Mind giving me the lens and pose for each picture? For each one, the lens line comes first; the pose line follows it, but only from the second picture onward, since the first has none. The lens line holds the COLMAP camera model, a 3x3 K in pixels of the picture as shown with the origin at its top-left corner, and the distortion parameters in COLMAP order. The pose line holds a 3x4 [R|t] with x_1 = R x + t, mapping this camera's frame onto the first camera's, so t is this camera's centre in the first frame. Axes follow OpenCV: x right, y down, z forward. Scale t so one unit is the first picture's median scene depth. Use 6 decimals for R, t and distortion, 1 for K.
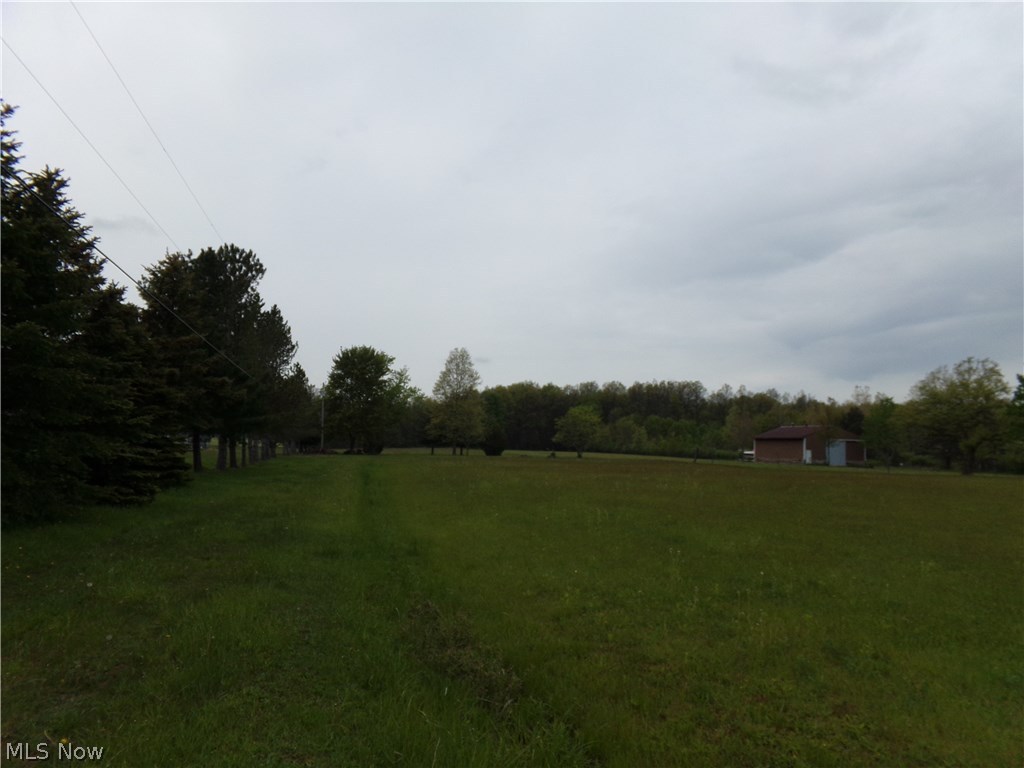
lens RADIAL K [[720.6, 0, 512.0], [0, 720.6, 384.0], [0, 0, 1]] dist [-0.094157, 0.156304]
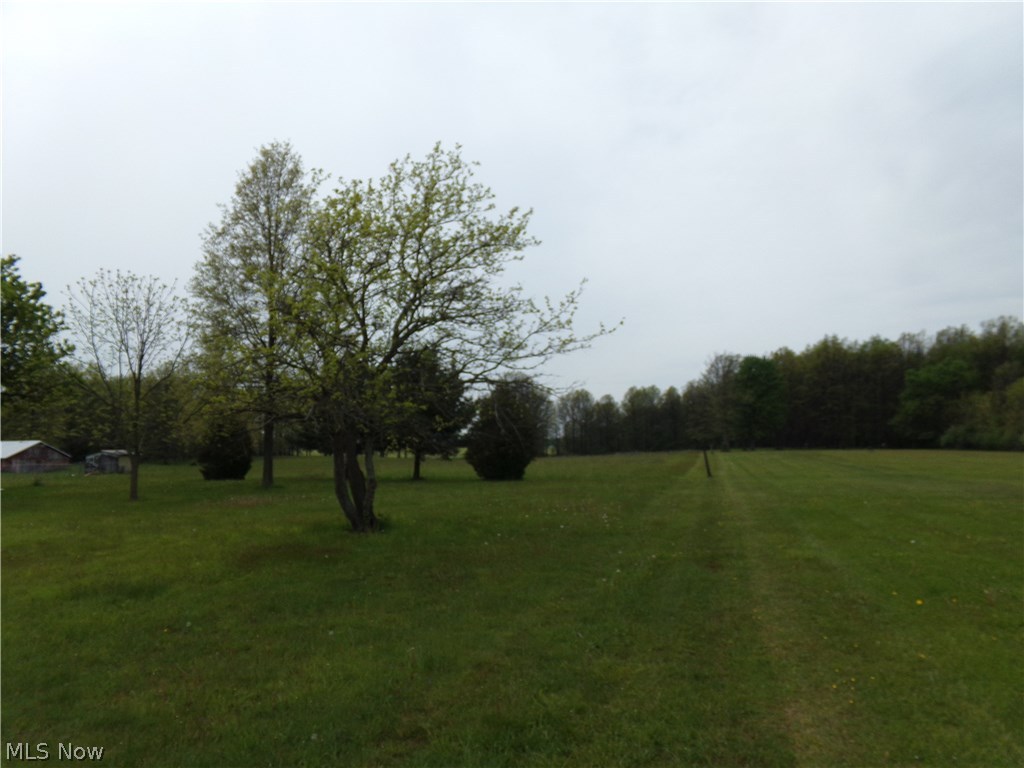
lens RADIAL K [[720.6, 0, 512.0], [0, 720.6, 384.0], [0, 0, 1]] dist [-0.094157, 0.156304]
pose [[0.873119, -0.078160, -0.481201, 0.136411], [0.075860, 0.996823, -0.024266, 0.058963], [0.481569, -0.015316, 0.876274, 0.640924]]
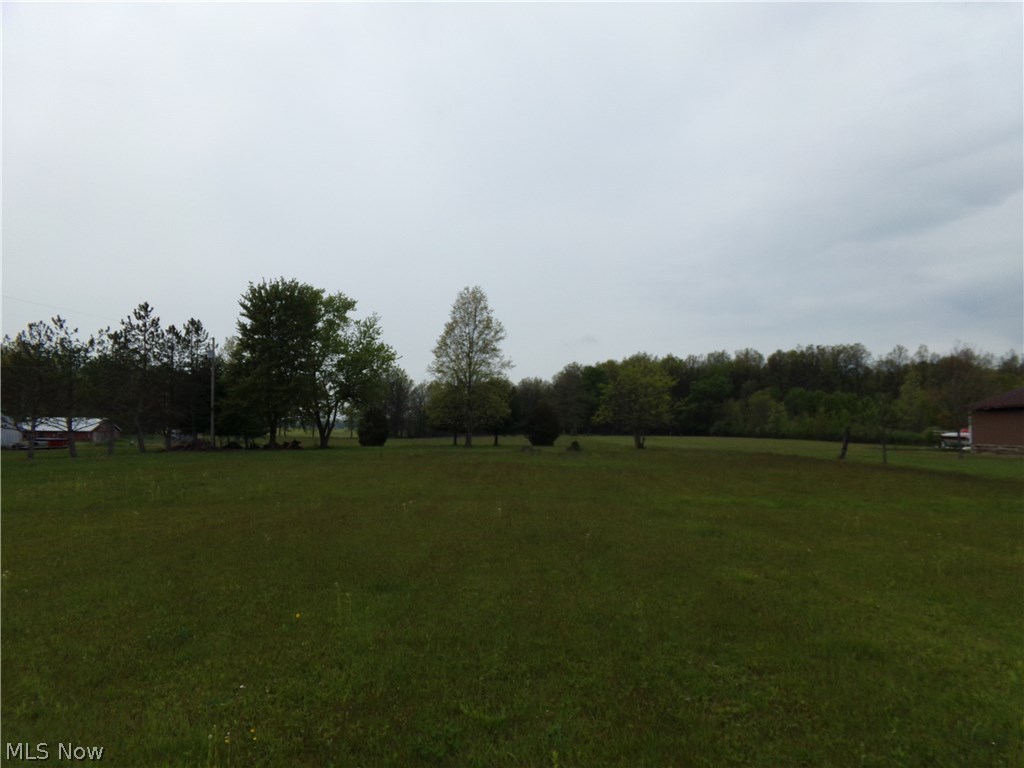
lens RADIAL K [[711.5, 0, 512.0], [0, 711.5, 384.0], [0, 0, 1]] dist [-0.149545, 0.329184]
pose [[0.977447, -0.033416, -0.208518, 0.084909], [0.037273, 0.999199, 0.014592, 0.027638], [0.207864, -0.022035, 0.977910, 0.306847]]
